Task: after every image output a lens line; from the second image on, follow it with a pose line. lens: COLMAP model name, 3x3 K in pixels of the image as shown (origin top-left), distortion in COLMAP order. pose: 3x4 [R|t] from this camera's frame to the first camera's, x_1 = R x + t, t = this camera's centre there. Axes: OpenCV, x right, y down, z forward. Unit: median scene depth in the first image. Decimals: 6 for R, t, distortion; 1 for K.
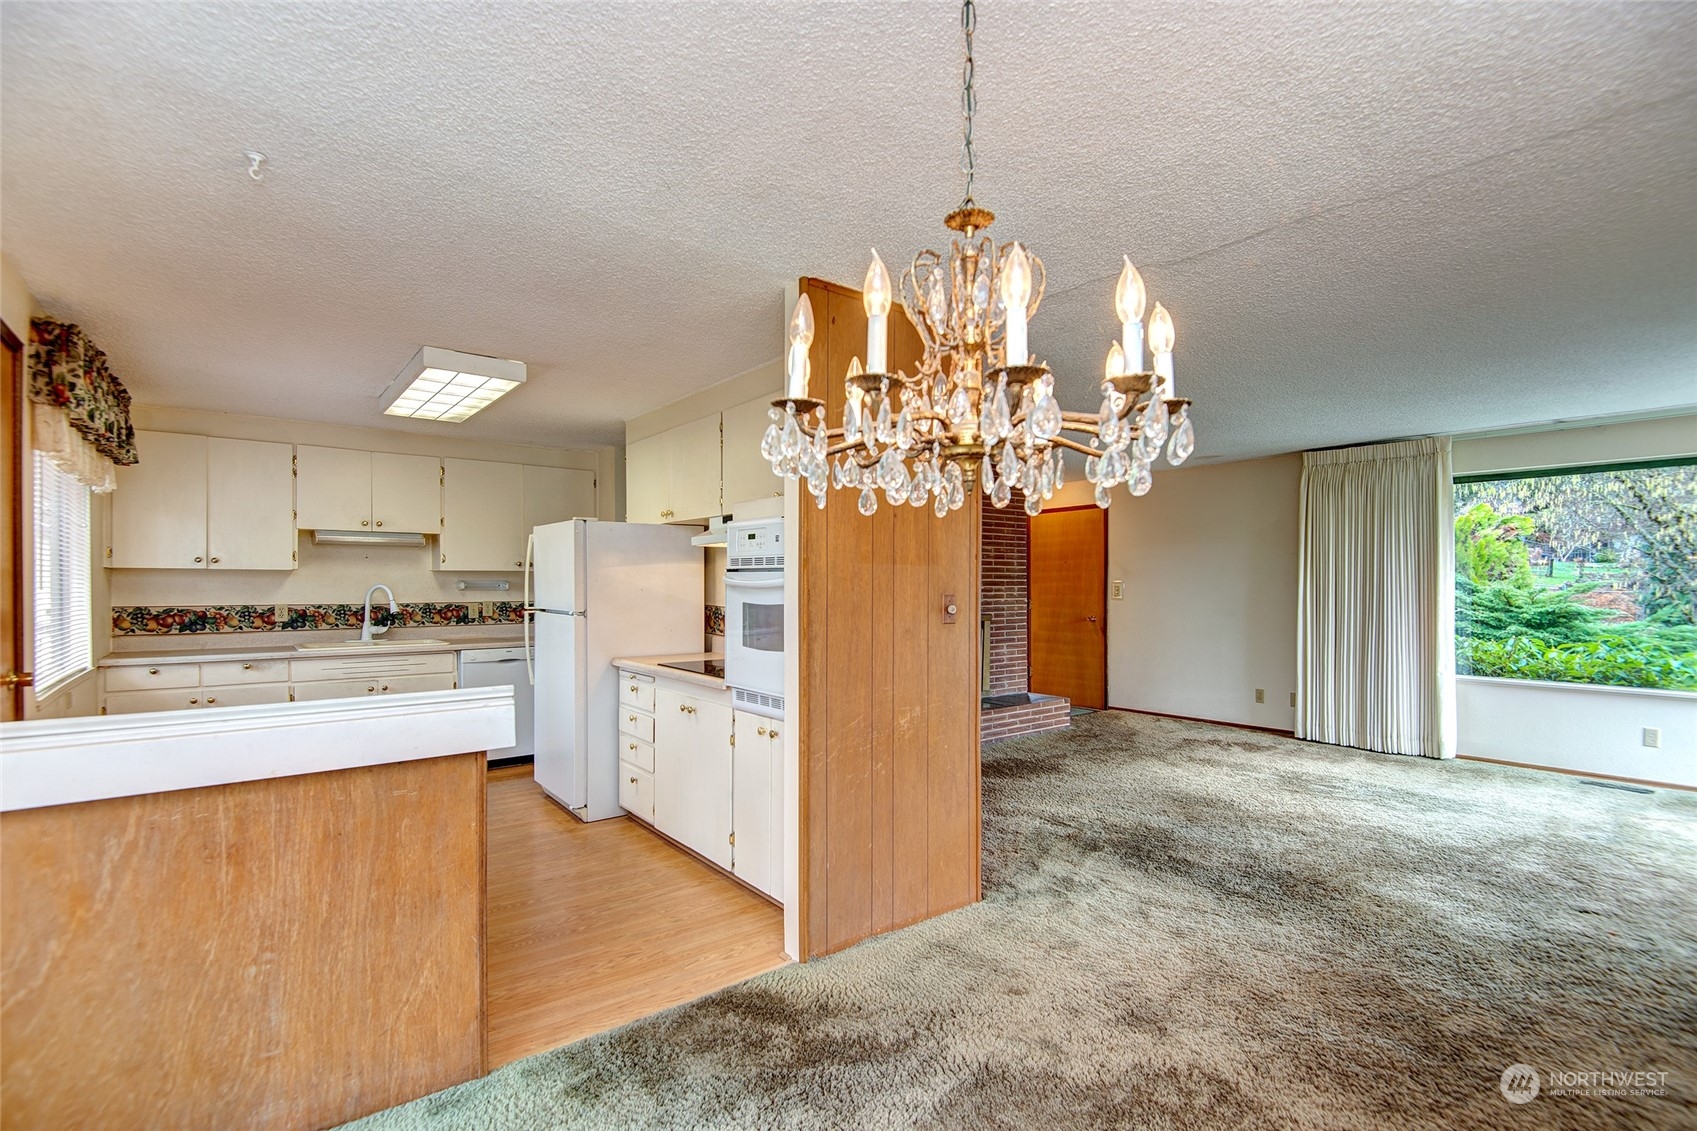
lens RADIAL K [[784.8, 0, 800.4], [0, 784.8, 583.8], [0, 0, 1]] dist [-0.037182, -0.000582]
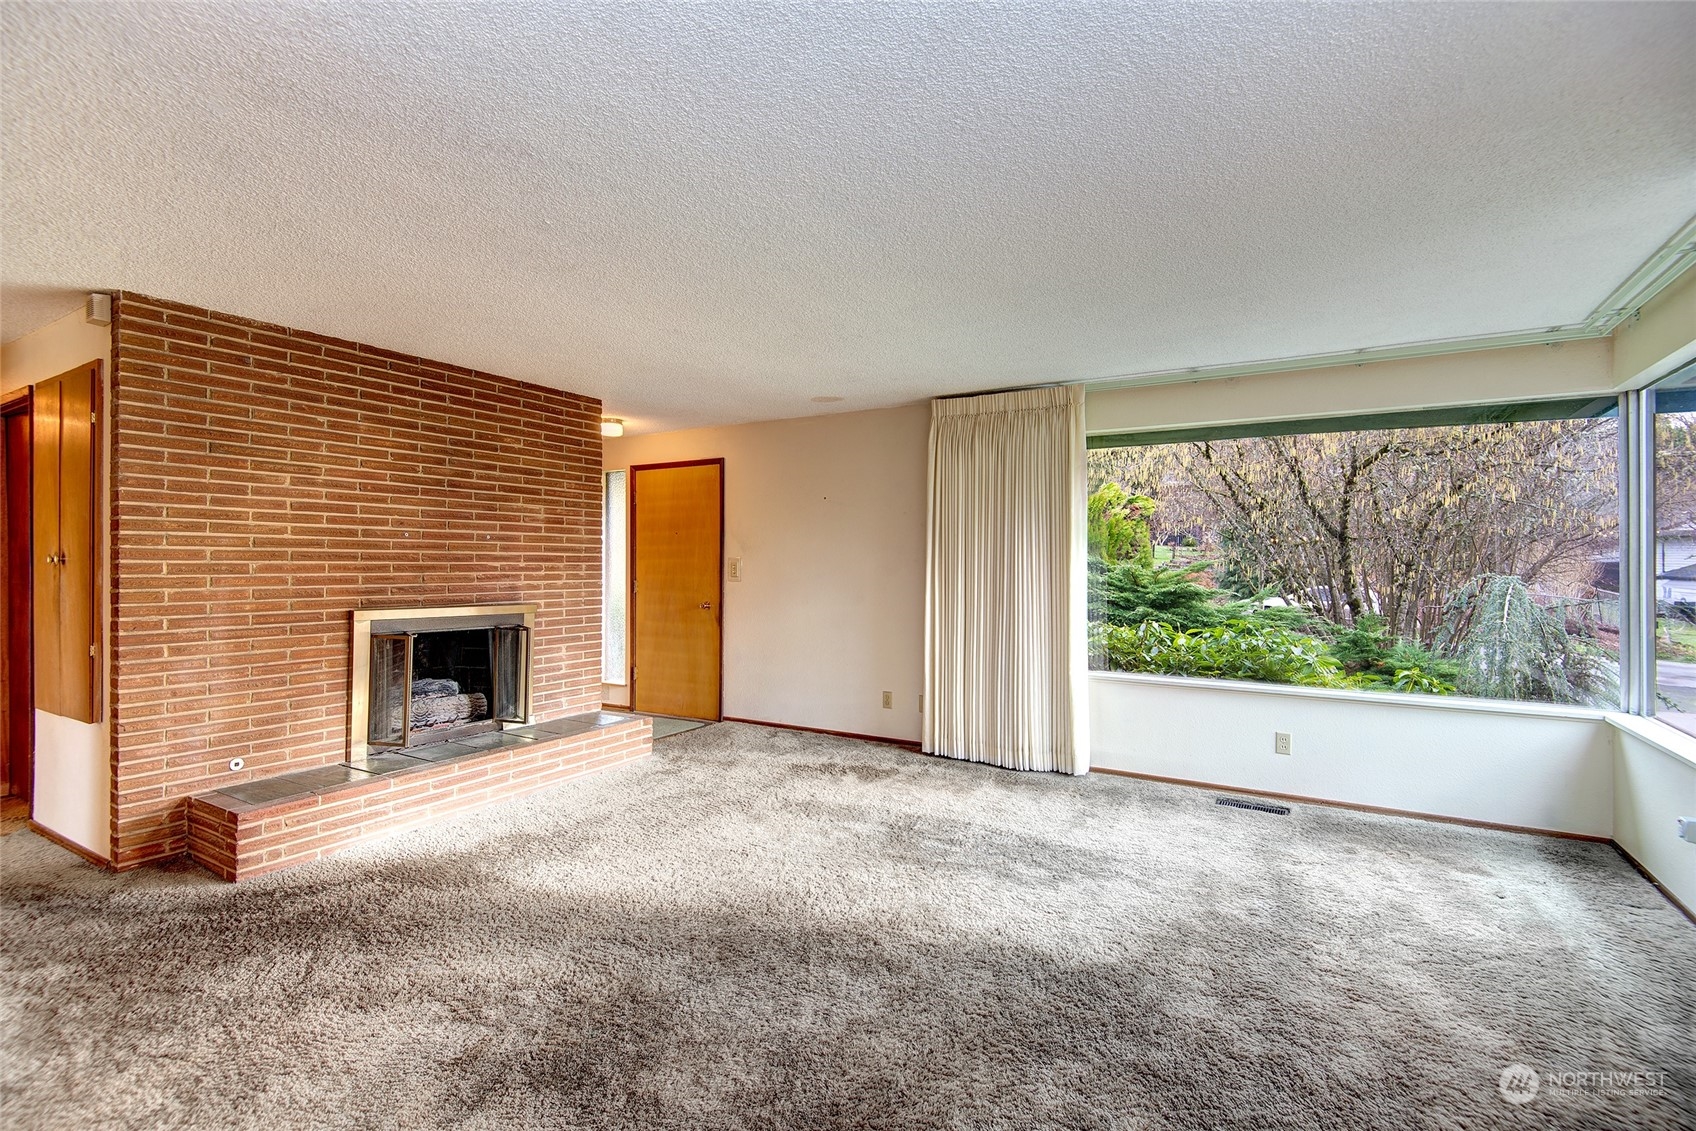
lens RADIAL K [[784.3, 0, 851.2], [0, 784.3, 563.0], [0, 0, 1]] dist [-0.037182, -0.000582]
pose [[0.911972, 0.002484, 0.410245, 0.240080], [-0.002752, 0.999996, 0.000062, 0.002812], [-0.410243, -0.001186, 0.911975, 0.289777]]
